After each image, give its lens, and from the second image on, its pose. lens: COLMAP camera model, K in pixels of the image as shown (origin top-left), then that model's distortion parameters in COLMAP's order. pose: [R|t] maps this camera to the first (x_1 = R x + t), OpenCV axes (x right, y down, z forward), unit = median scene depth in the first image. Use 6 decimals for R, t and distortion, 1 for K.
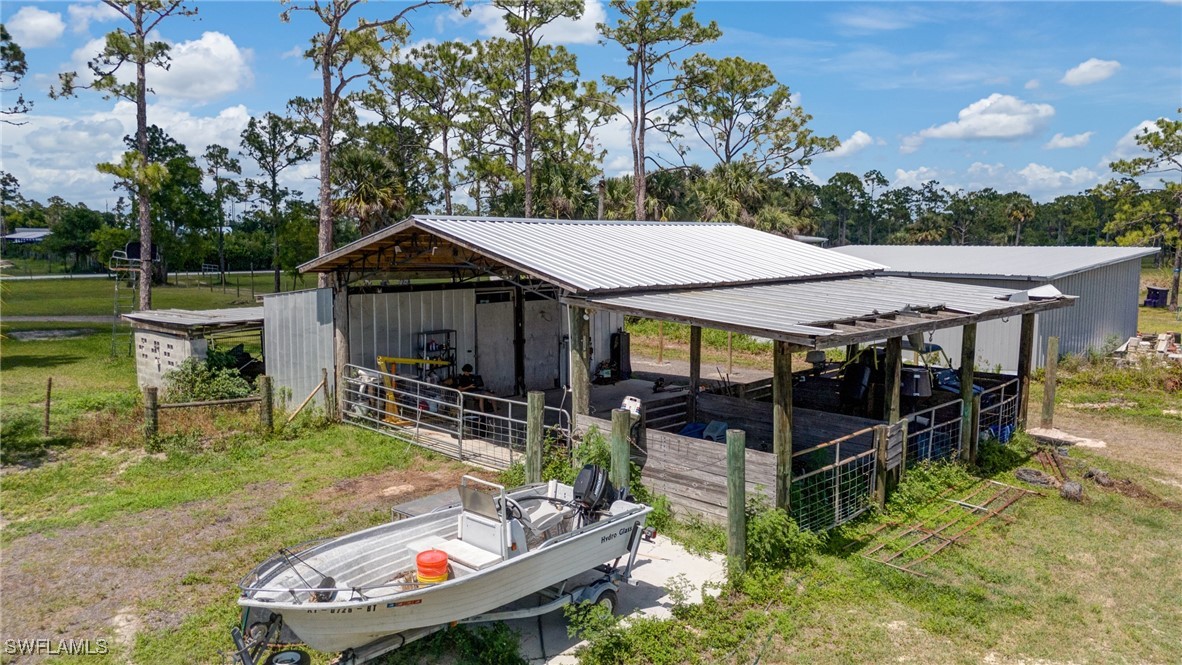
lens RADIAL K [[869.6, 0, 591.0], [0, 869.6, 332.5], [0, 0, 1]] dist [0.099180, -0.119561]
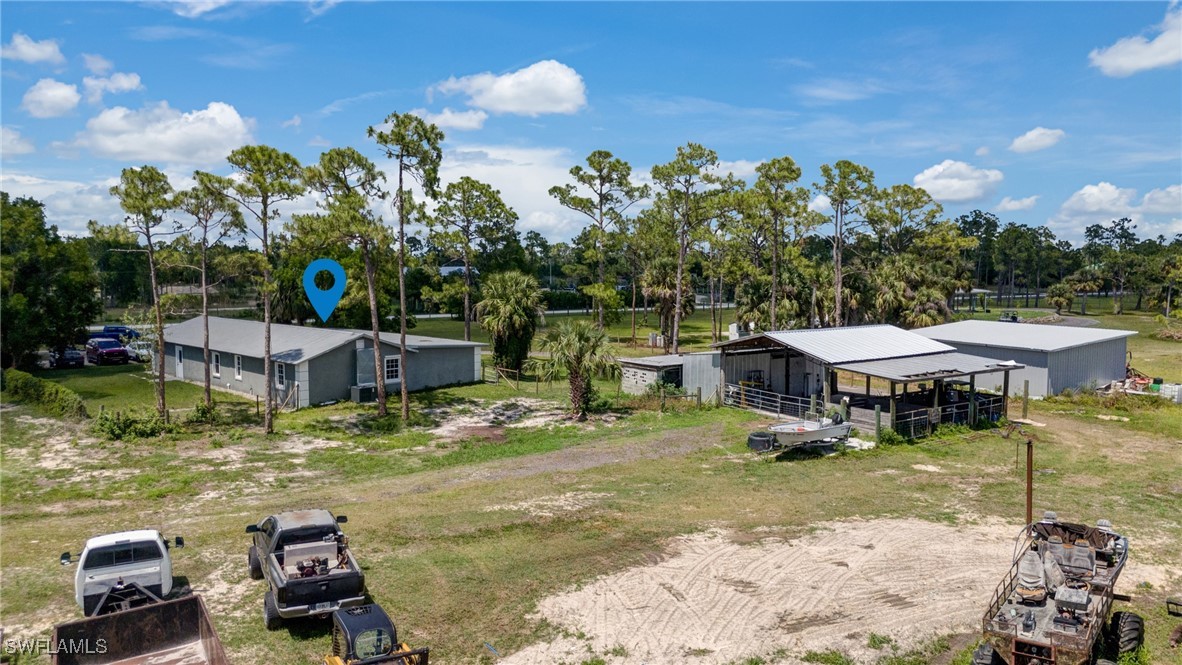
lens RADIAL K [[869.6, 0, 591.0], [0, 869.6, 332.5], [0, 0, 1]] dist [0.099180, -0.119561]
pose [[0.980011, 0.014983, -0.198379, -0.161279], [-0.019884, 0.999544, -0.022734, -0.047679], [0.197948, 0.026224, 0.979862, -1.606060]]
